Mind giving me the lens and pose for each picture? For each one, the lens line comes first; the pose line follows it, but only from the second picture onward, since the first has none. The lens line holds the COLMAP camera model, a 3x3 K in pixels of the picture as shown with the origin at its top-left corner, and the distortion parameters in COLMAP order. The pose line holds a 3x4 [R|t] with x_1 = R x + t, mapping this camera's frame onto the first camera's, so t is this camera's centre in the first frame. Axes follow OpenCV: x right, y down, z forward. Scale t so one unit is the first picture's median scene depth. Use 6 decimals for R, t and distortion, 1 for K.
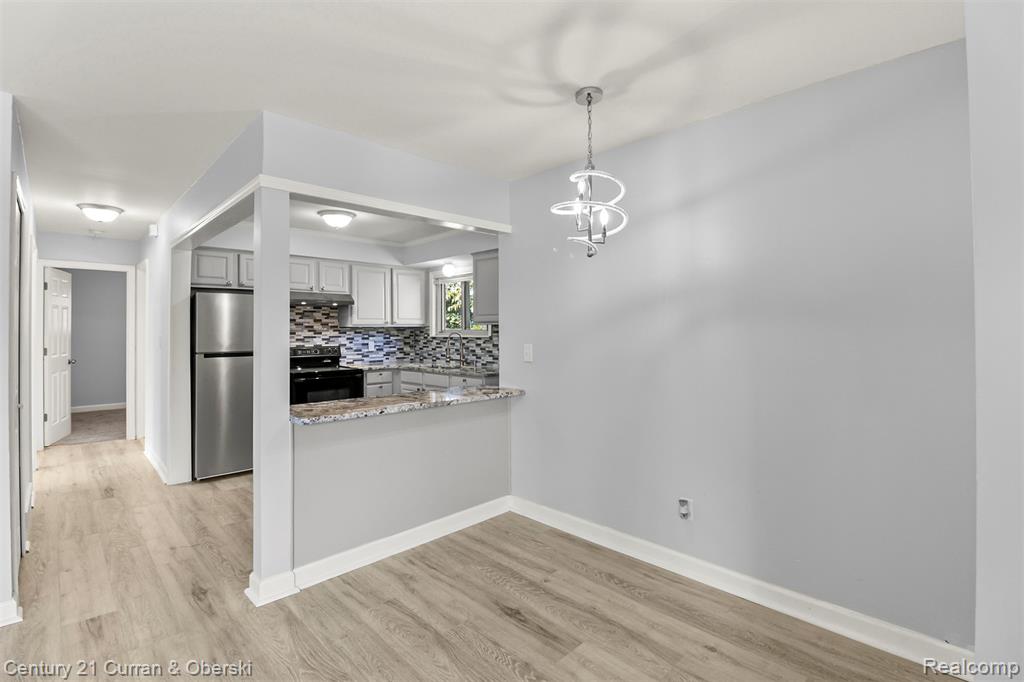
lens RADIAL K [[479.0, 0, 511.2], [0, 479.0, 327.0], [0, 0, 1]] dist [0.021672, -0.018103]
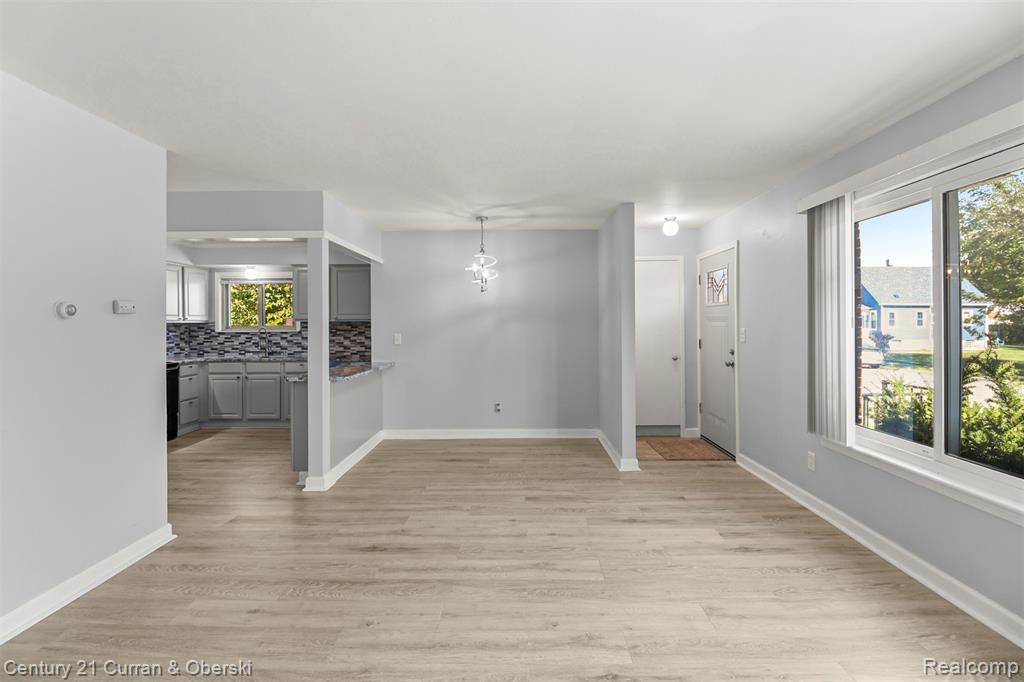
lens RADIAL K [[479.0, 0, 511.2], [0, 479.0, 327.0], [0, 0, 1]] dist [0.021672, -0.018103]
pose [[0.709986, -0.002101, 0.704213, -0.518592], [-0.001582, 0.999988, 0.004579, 0.002882], [-0.704214, -0.004365, 0.709974, -0.264771]]
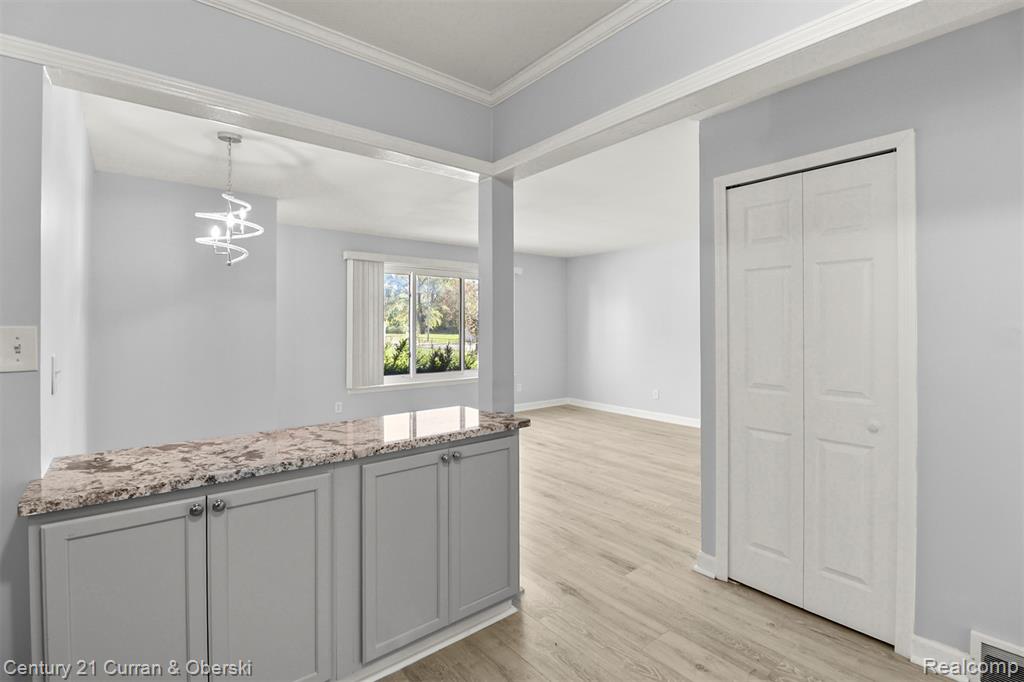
lens RADIAL K [[479.0, 0, 511.2], [0, 479.0, 327.0], [0, 0, 1]] dist [0.021672, -0.018103]
pose [[-0.996738, 0.005942, 0.080483, -0.270106], [0.005231, 0.999945, -0.009041, 0.019465], [-0.080533, -0.008590, -0.996715, 0.853130]]
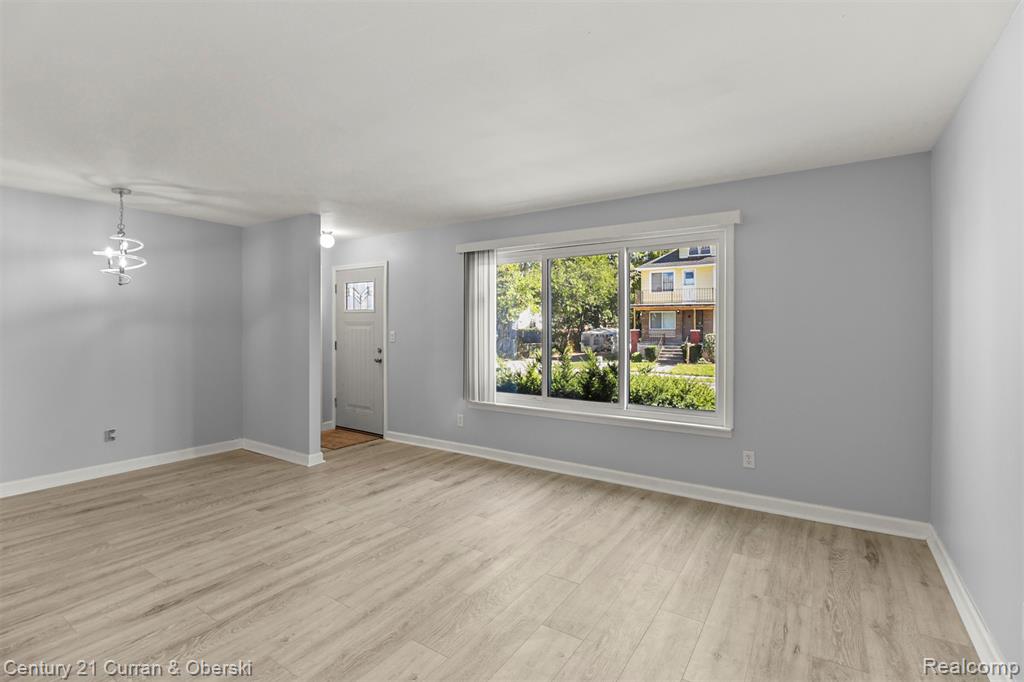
lens RADIAL K [[479.0, 0, 511.2], [0, 479.0, 327.0], [0, 0, 1]] dist [0.021672, -0.018103]
pose [[-0.208300, 0.007458, 0.978036, -0.726493], [-0.003128, 0.999961, -0.008291, 0.006360], [-0.978060, -0.004786, -0.208269, -0.001237]]
